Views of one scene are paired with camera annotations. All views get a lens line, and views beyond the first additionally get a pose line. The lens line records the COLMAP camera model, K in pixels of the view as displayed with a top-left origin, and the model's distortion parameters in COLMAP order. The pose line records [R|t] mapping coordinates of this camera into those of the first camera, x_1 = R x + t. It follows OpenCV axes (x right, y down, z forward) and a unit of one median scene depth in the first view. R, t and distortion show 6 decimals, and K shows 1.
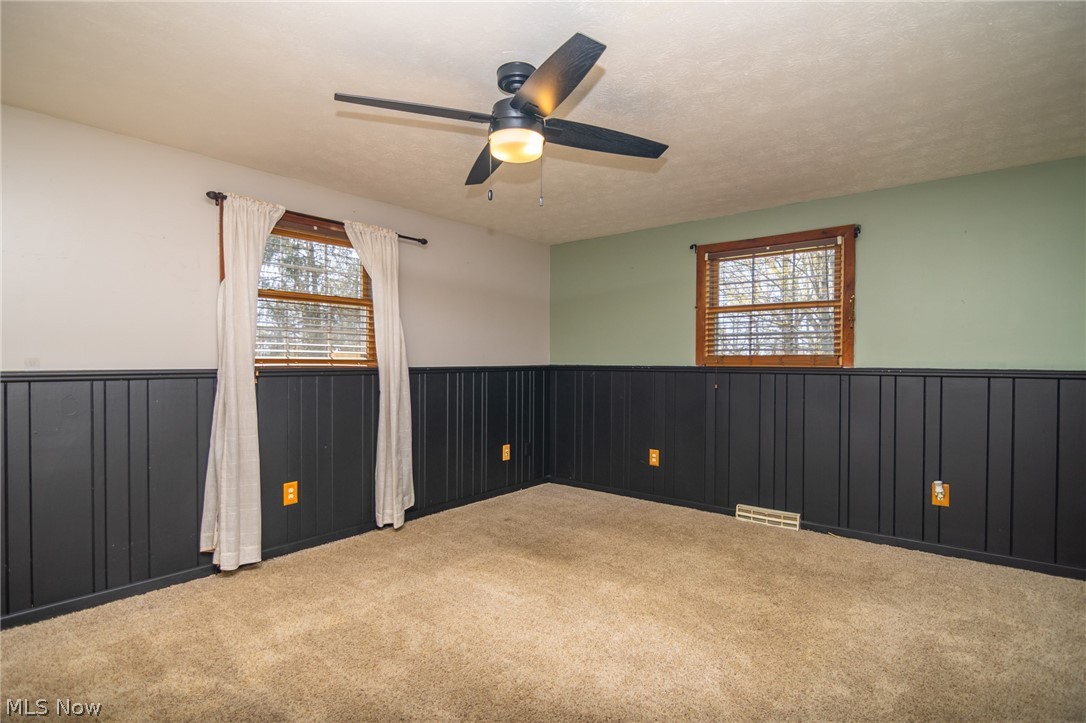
lens RADIAL K [[546.0, 0, 539.3], [0, 546.0, 366.0], [0, 0, 1]] dist [0.001685, -0.006870]
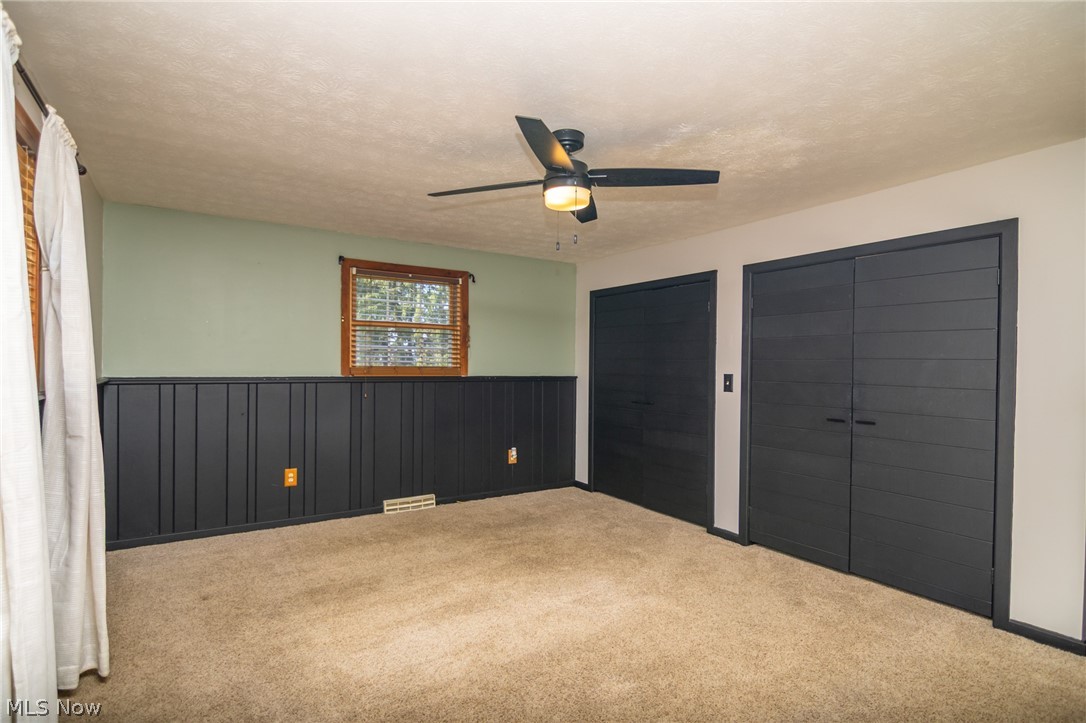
lens RADIAL K [[546.0, 0, 501.7], [0, 546.0, 370.7], [0, 0, 1]] dist [0.001685, -0.006870]
pose [[0.322667, -0.002839, 0.946508, -0.645766], [0.008963, 0.999960, -0.000056, -0.008936], [-0.946470, 0.008501, 0.322680, 0.442489]]
